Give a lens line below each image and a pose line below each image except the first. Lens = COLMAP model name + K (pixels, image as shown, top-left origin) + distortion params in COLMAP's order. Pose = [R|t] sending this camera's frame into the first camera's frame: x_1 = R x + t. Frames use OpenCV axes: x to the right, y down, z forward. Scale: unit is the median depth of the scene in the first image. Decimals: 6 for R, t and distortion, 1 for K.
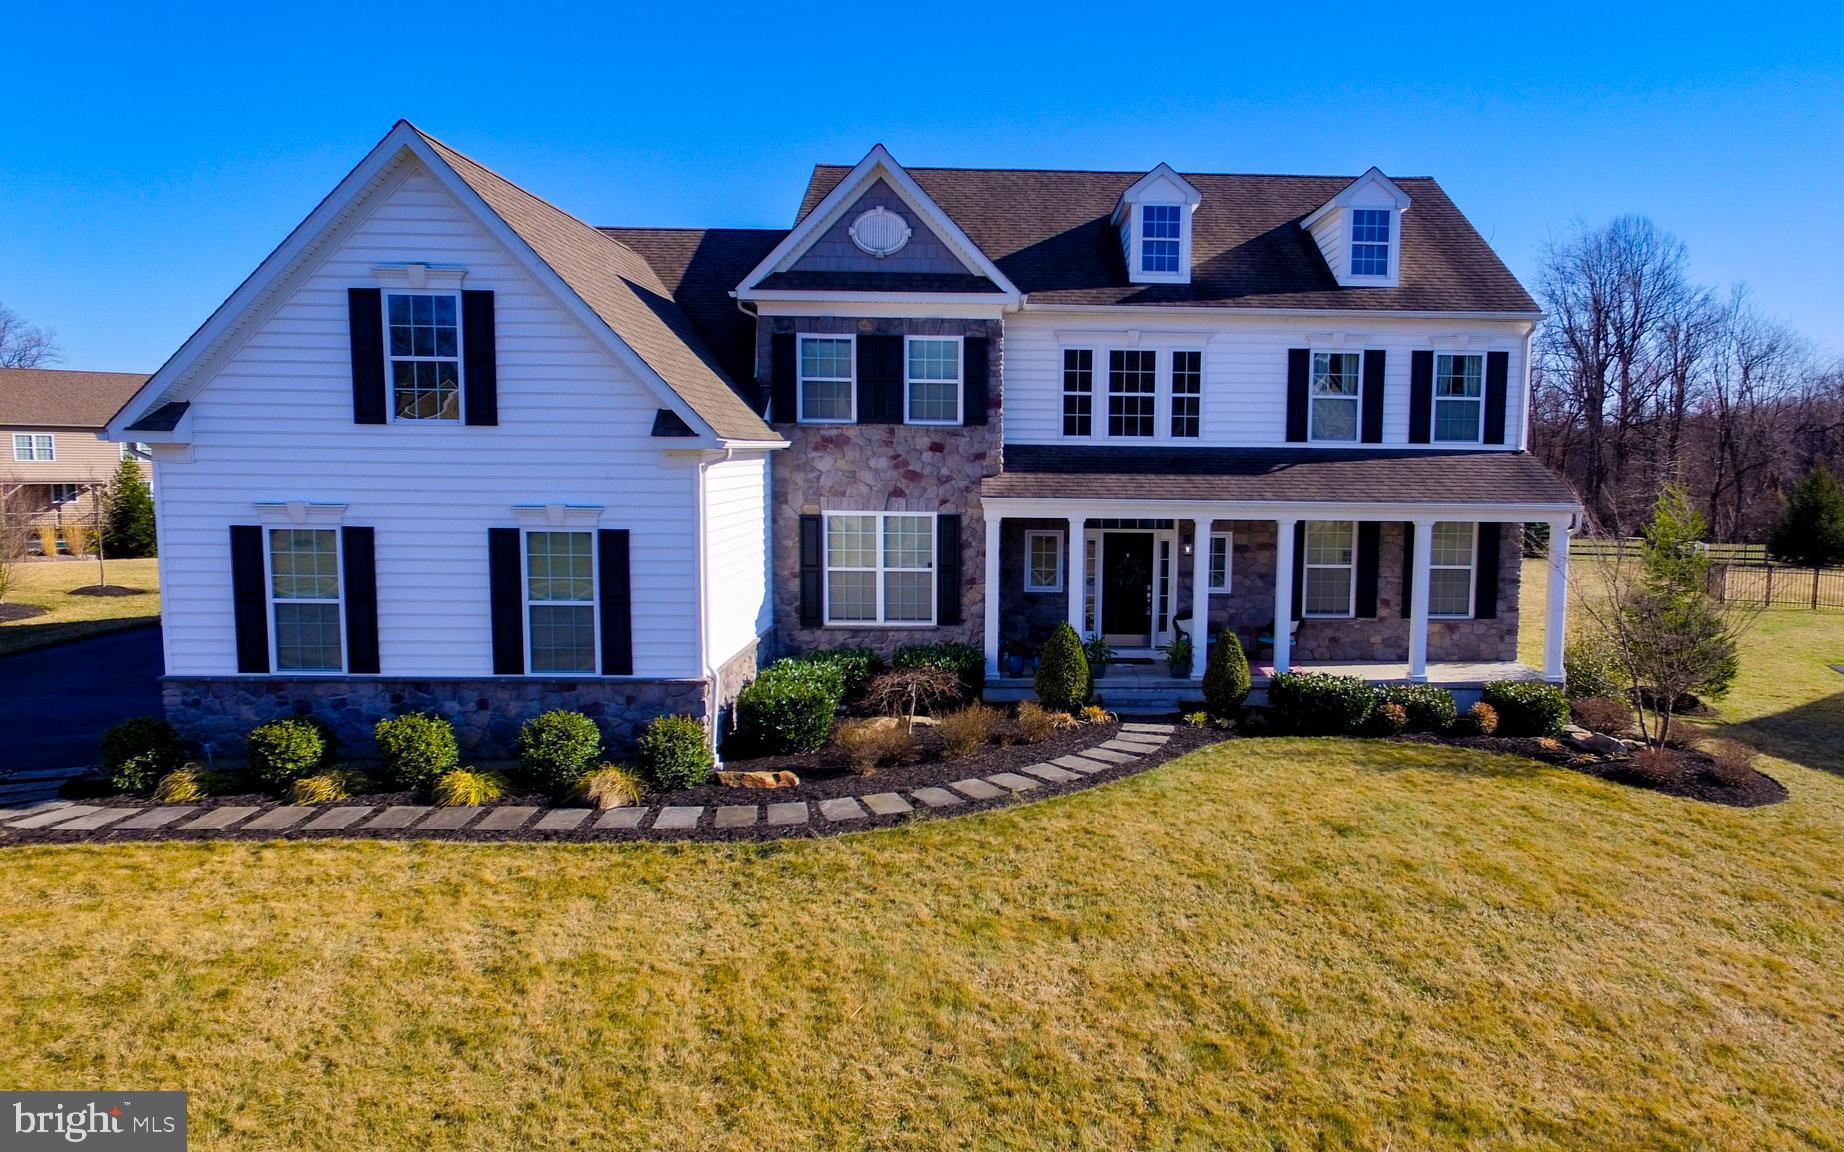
lens RADIAL K [[1185.9, 0, 1035.5], [0, 1185.9, 576.1], [0, 0, 1]] dist [-0.009800, 0.007165]
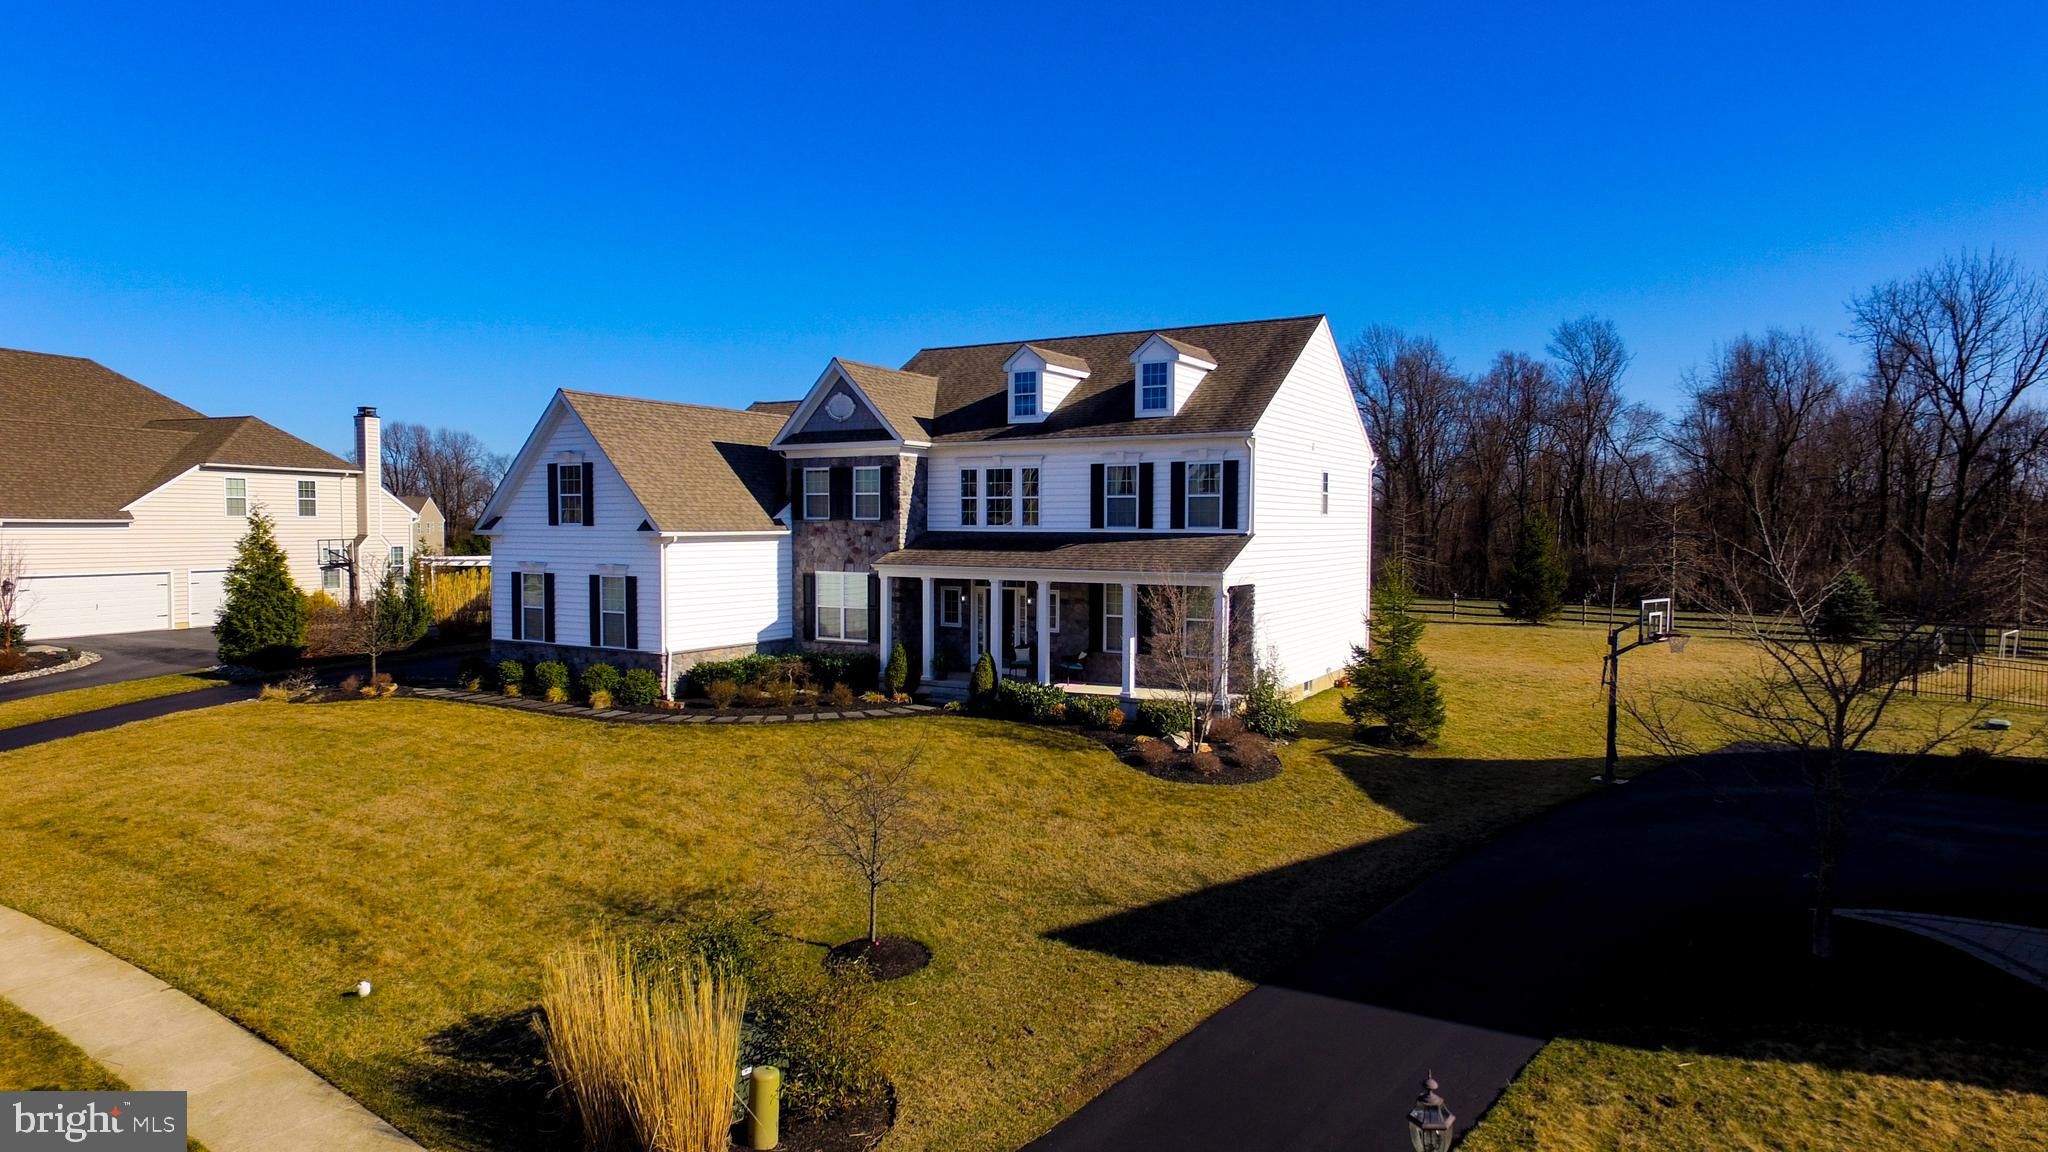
lens RADIAL K [[1185.8, 0, 1039.1], [0, 1185.8, 577.8], [0, 0, 1]] dist [-0.010106, 0.008725]
pose [[0.849894, 0.015924, -0.526713, 0.996948], [-0.048052, 0.997721, -0.047372, 0.019389], [0.524758, 0.065571, 0.848722, -0.269986]]
